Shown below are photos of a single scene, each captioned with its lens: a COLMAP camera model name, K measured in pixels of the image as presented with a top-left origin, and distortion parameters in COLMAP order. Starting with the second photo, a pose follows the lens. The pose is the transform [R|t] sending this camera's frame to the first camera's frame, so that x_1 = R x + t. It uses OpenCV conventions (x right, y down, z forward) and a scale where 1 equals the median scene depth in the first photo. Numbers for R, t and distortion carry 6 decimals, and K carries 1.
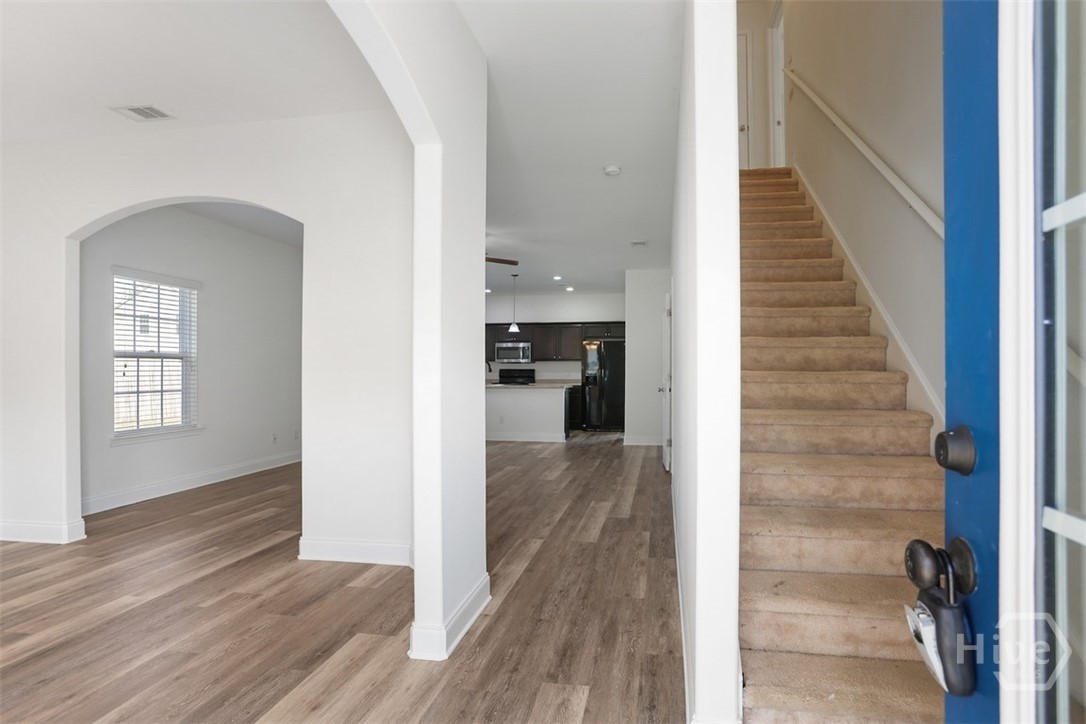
lens RADIAL K [[566.8, 0, 549.6], [0, 566.8, 374.9], [0, 0, 1]] dist [0.003891, 0.002069]
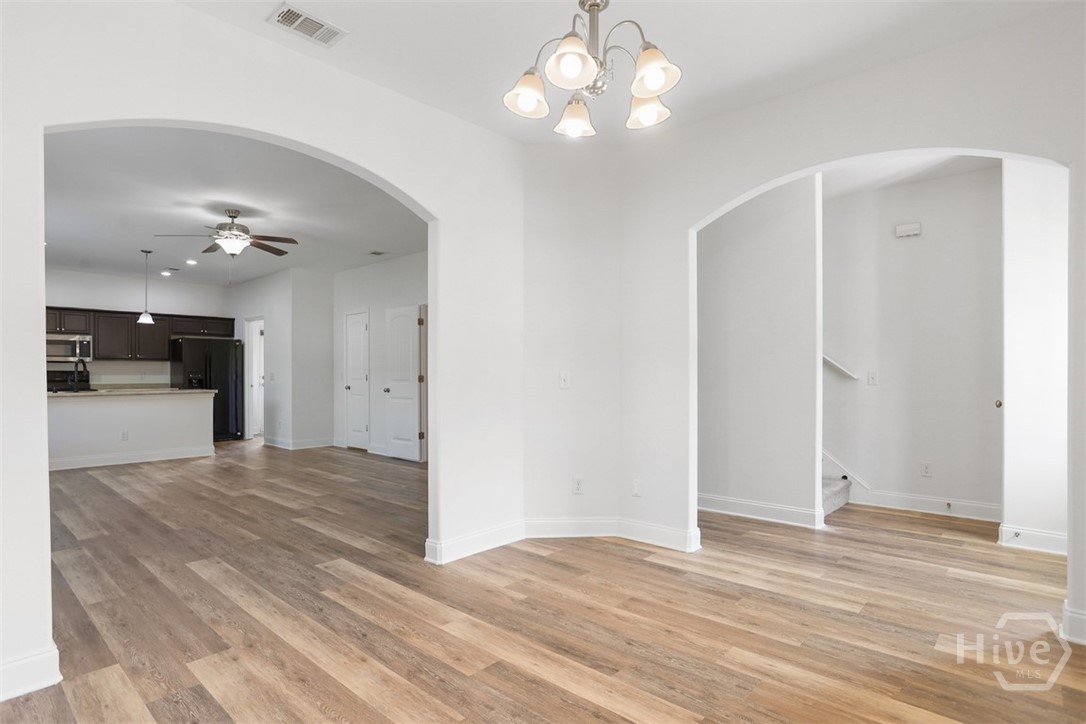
lens RADIAL K [[571.3, 0, 541.1], [0, 571.3, 373.2], [0, 0, 1]] dist [-0.018977, 0.000807]
pose [[0.525149, 0.000584, 0.851010, -0.772830], [0.006821, 0.999965, -0.004896, 0.001664], [-0.850983, 0.008376, 0.525127, 0.221096]]
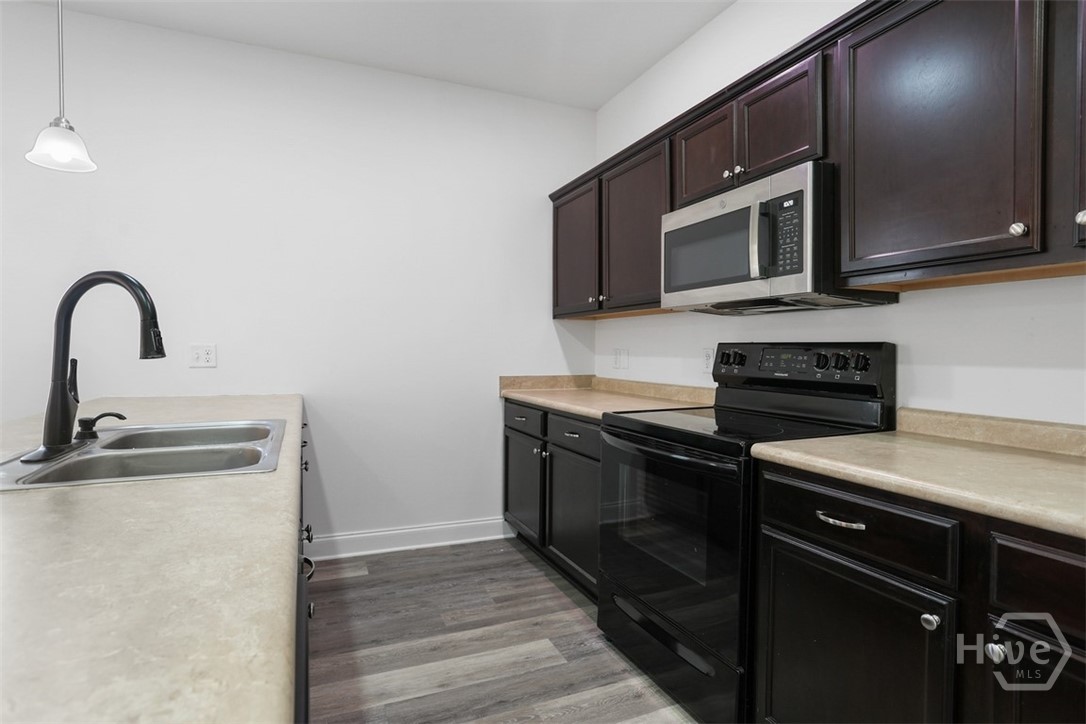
lens RADIAL K [[569.8, 0, 527.2], [0, 569.8, 349.5], [0, 0, 1]] dist [0.001190, 0.000367]
pose [[0.554881, 0.003724, -0.831921, 0.110078], [-0.011443, 0.999930, -0.003156, -0.013932], [0.831851, 0.011271, 0.554885, 1.851018]]
